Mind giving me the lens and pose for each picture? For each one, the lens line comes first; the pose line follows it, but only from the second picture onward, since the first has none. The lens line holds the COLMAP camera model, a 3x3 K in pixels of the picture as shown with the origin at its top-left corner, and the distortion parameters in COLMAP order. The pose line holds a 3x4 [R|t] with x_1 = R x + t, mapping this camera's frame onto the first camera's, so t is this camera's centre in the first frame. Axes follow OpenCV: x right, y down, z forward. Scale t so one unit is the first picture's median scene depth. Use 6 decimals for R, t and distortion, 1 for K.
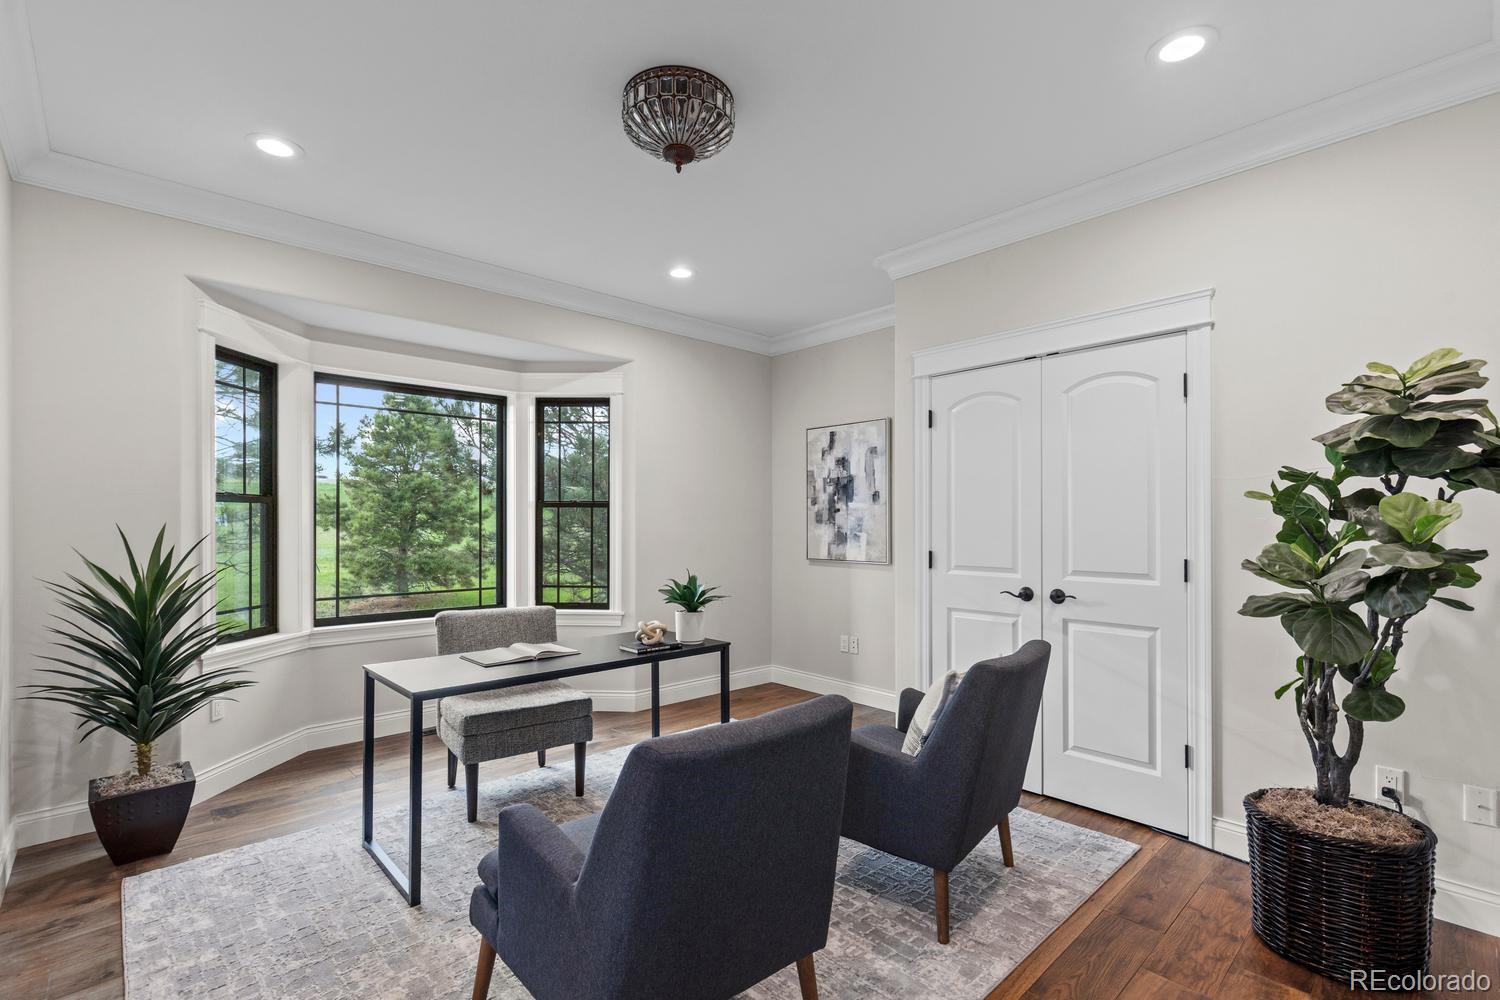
lens RADIAL K [[684.2, 0, 748.2], [0, 684.2, 511.8], [0, 0, 1]] dist [0.002415, 0.000067]
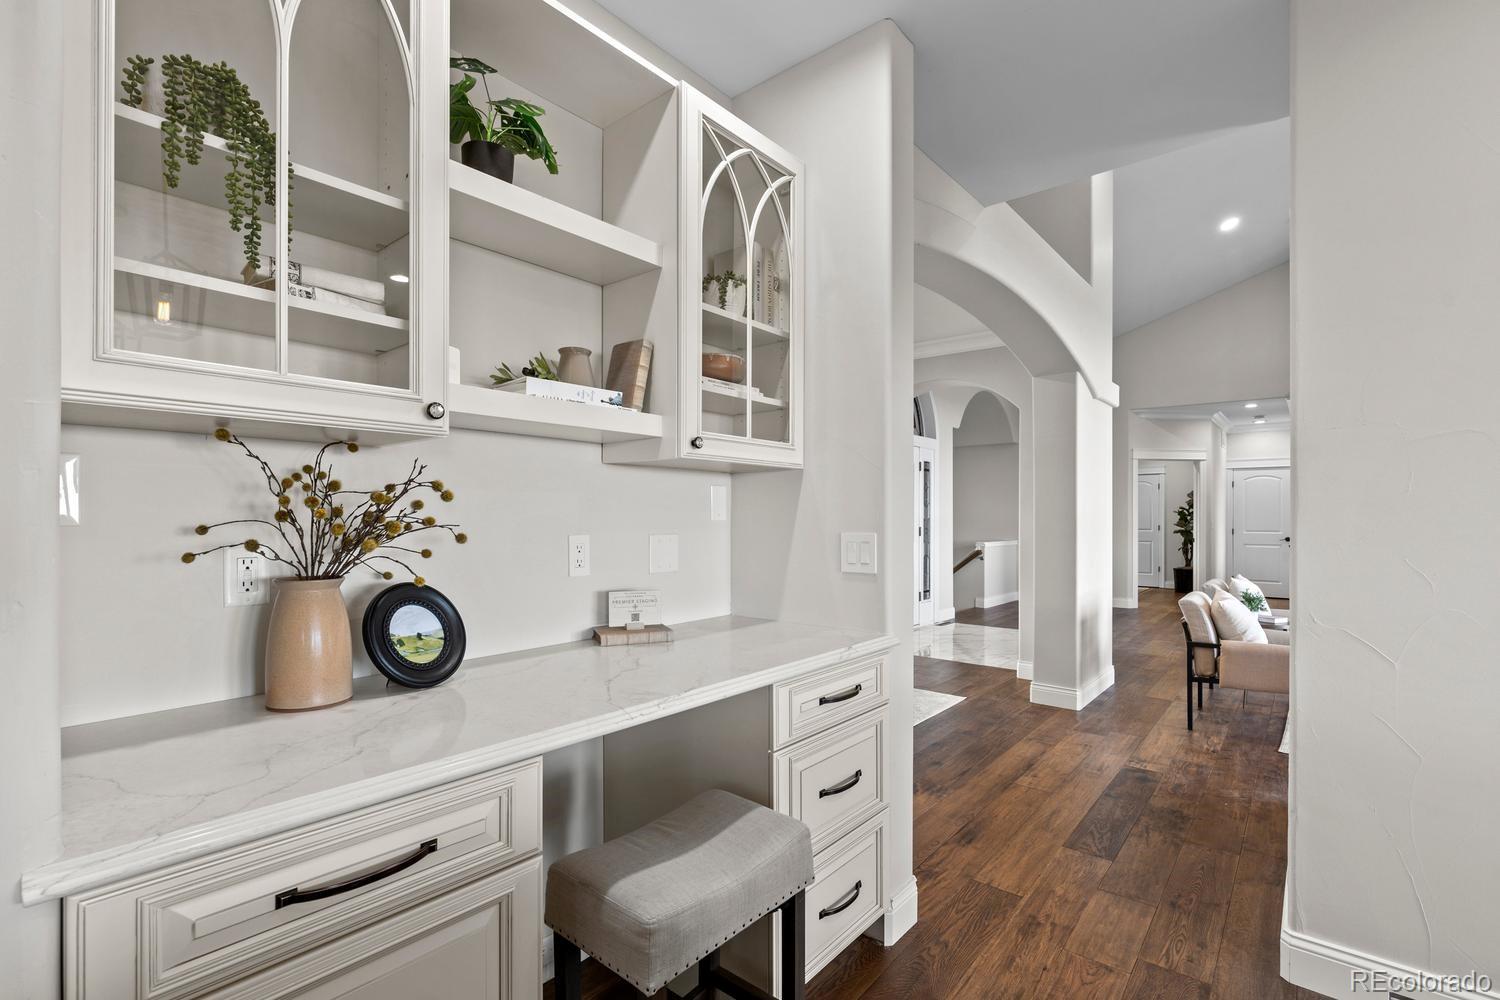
lens RADIAL K [[684.2, 0, 748.2], [0, 684.2, 511.8], [0, 0, 1]] dist [0.002415, 0.000067]
pose [[0.992426, 0.001933, 0.122826, -3.407232], [-0.003174, 0.999946, 0.009910, -0.071868], [-0.122800, -0.010225, 0.992379, -4.115083]]
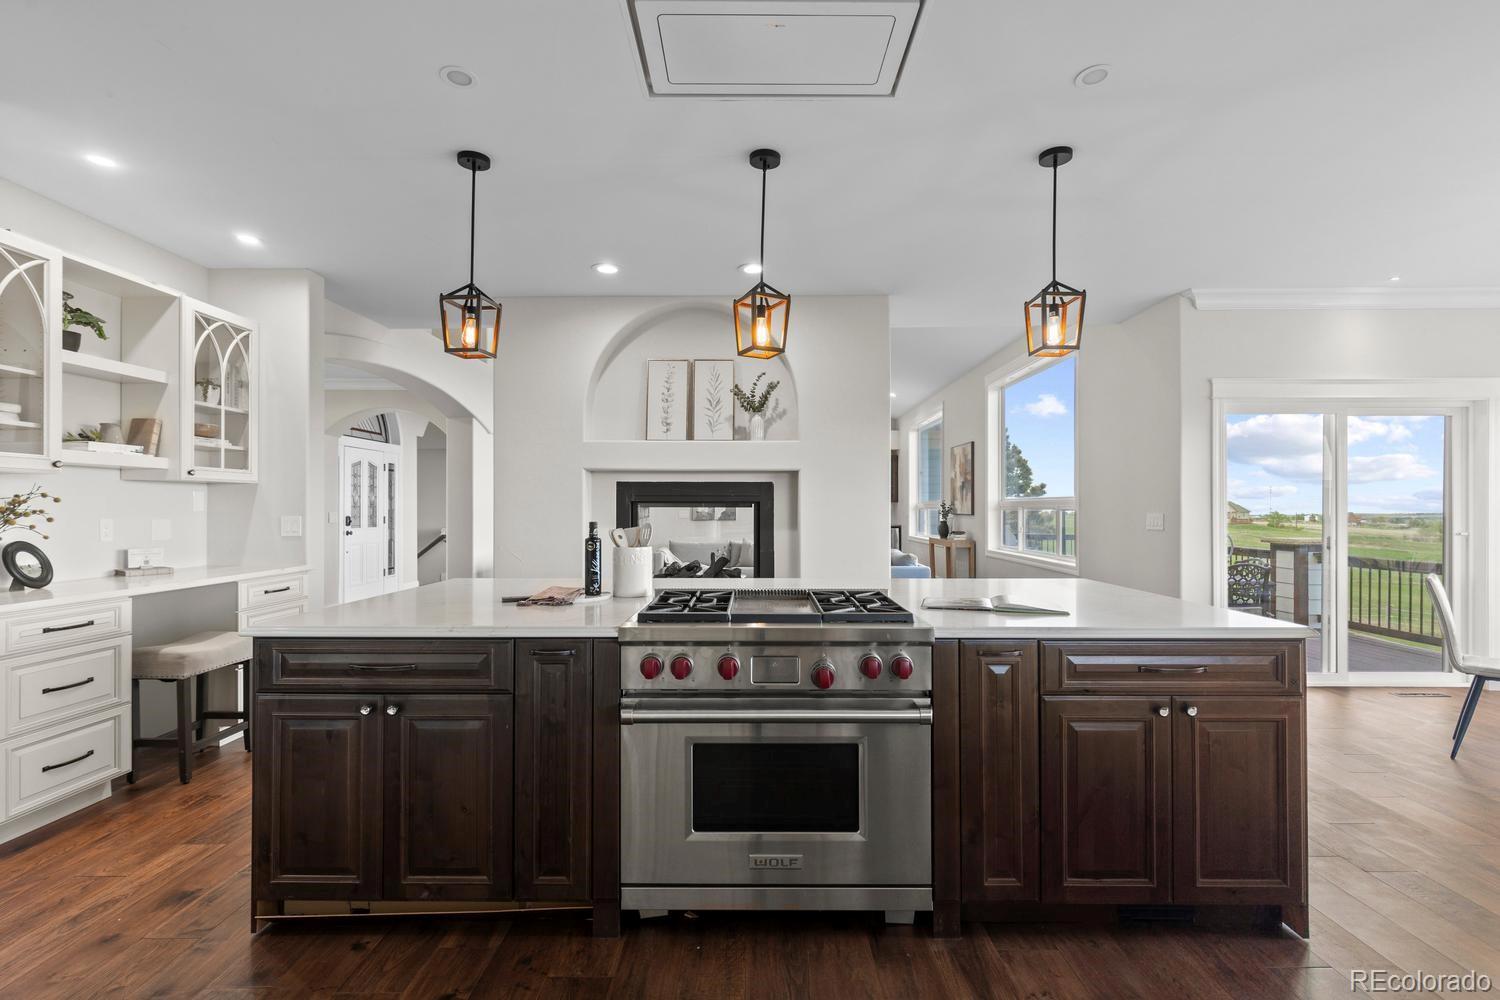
lens RADIAL K [[677.4, 0, 750.0], [0, 677.4, 500.0], [0, 0, 1]] dist [0.000173, -0.000453]
pose [[0.688358, 0.004071, 0.725359, -3.636041], [-0.008023, 0.999966, 0.002001, -0.094171], [-0.725326, -0.007197, 0.688368, -5.466822]]
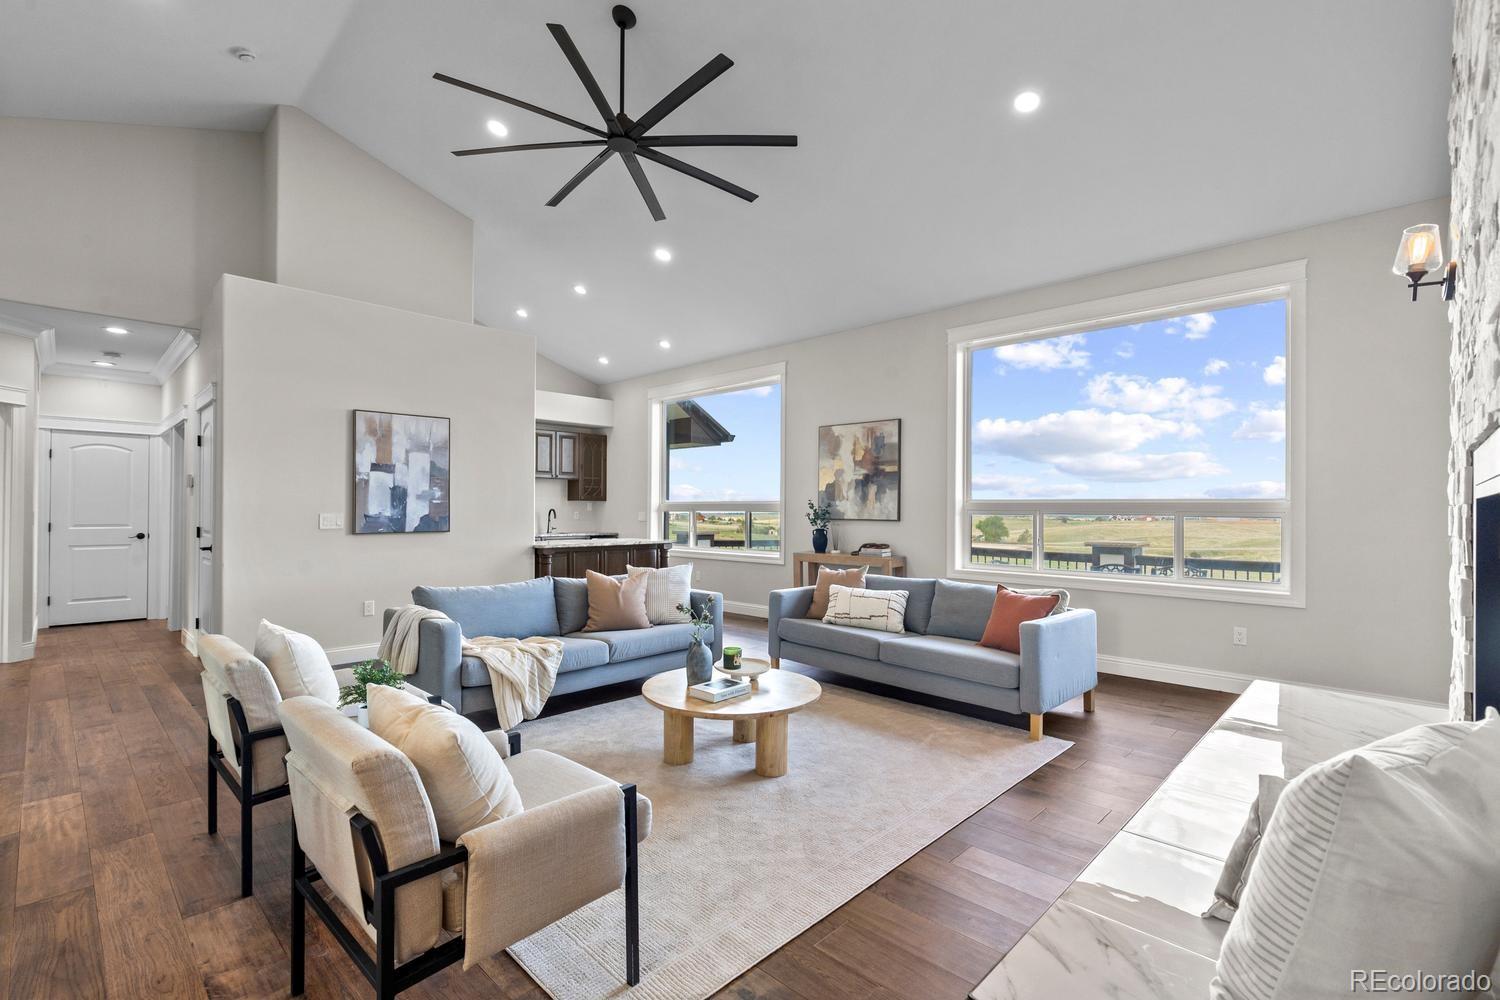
lens RADIAL K [[675.7, 0, 746.7], [0, 675.7, 502.9], [0, 0, 1]] dist [0.006514, -0.000361]
pose [[-0.045963, 0.006314, 0.998923, -2.575172], [-0.020735, 0.999759, -0.007273, -0.045577], [-0.998728, -0.021047, -0.045821, -2.629219]]
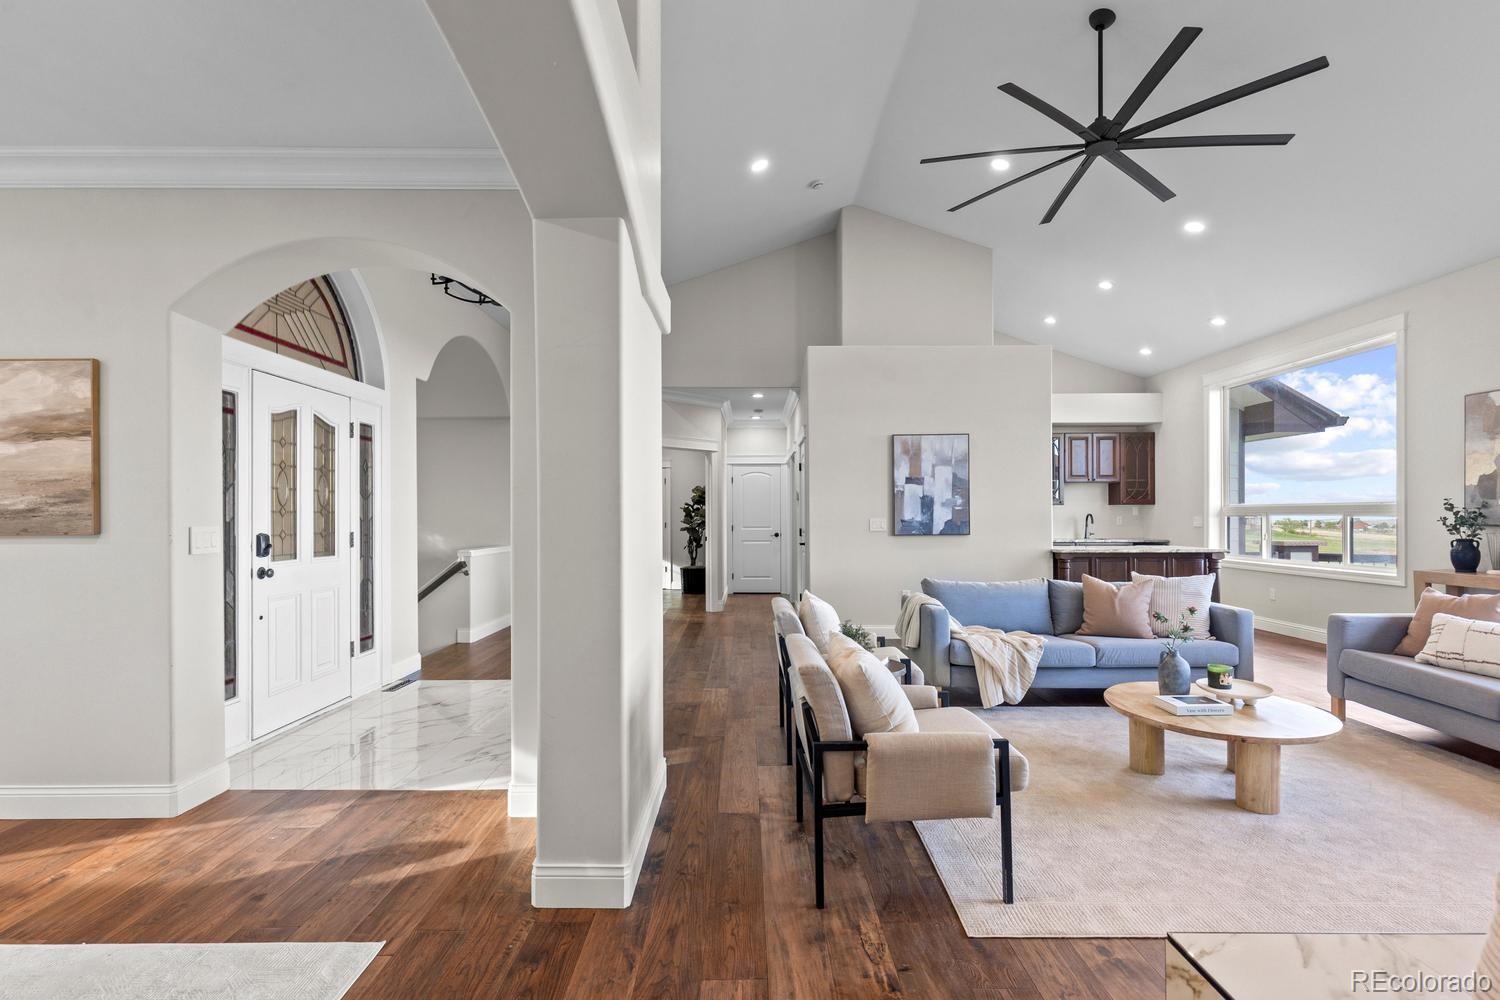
lens RADIAL K [[684.2, 0, 748.2], [0, 684.2, 511.8], [0, 0, 1]] dist [0.002415, 0.000067]
pose [[0.683374, -0.002176, 0.730065, -2.751939], [-0.006588, 0.999936, 0.009147, -0.050127], [-0.730038, -0.011061, 0.683317, -2.962811]]
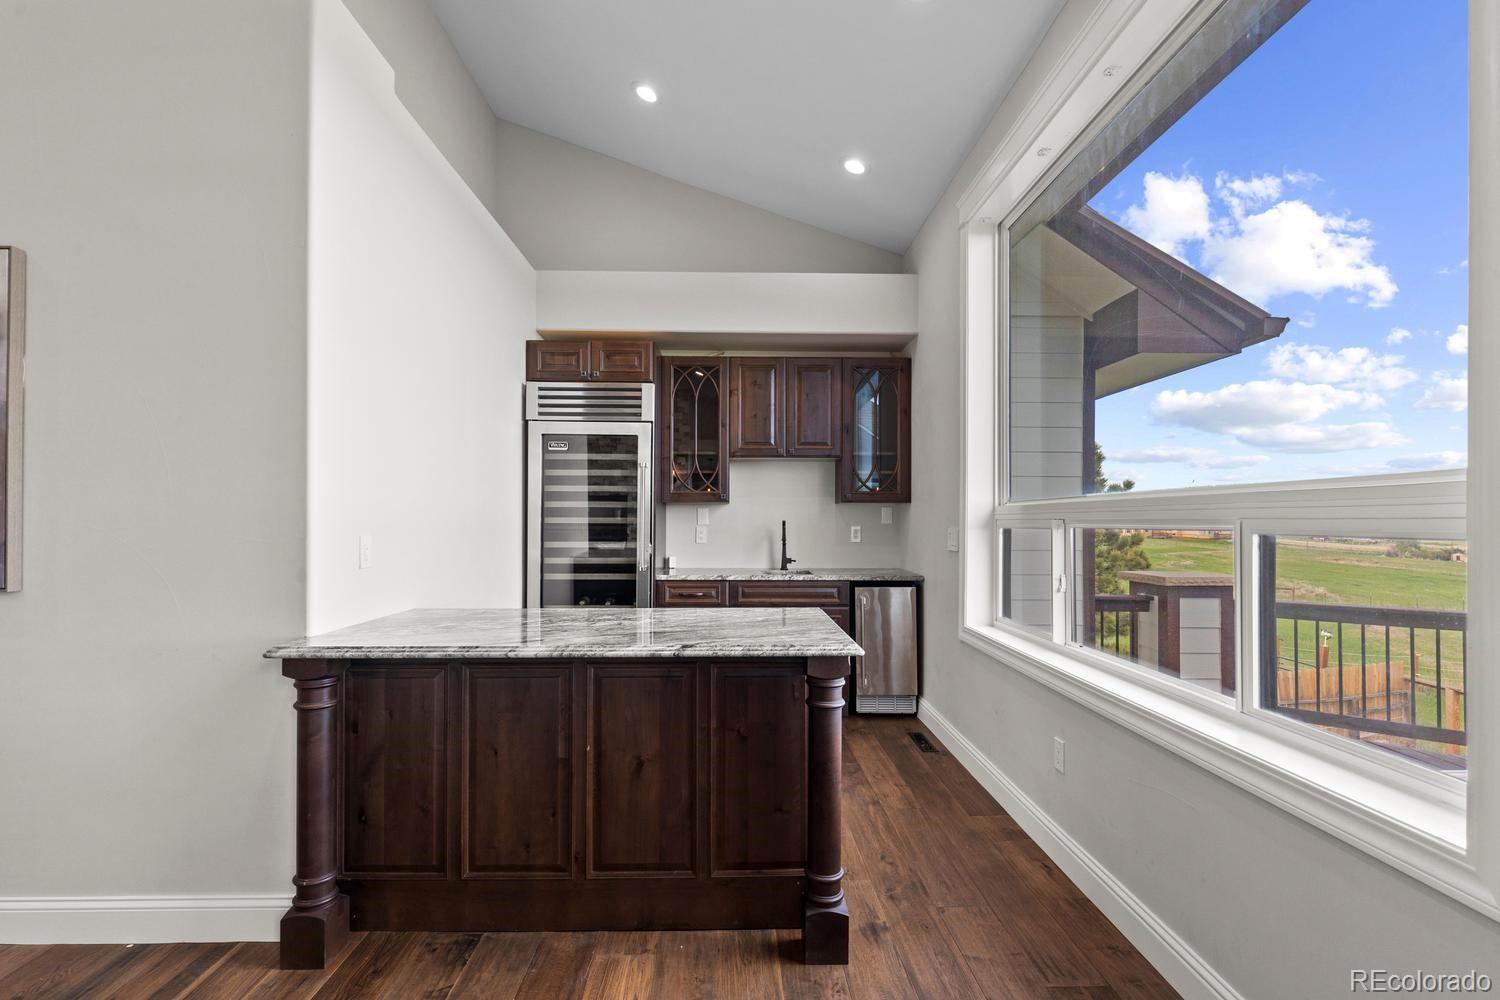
lens RADIAL K [[721.2, 0, 753.3], [0, 721.2, 508.1], [0, 0, 1]] dist [-0.000617, 0.000023]
pose [[0.661169, 0.009358, 0.750179, 0.269750], [-0.011634, 0.999930, -0.002220, -0.044546], [-0.750147, -0.007260, 0.661232, -3.005901]]
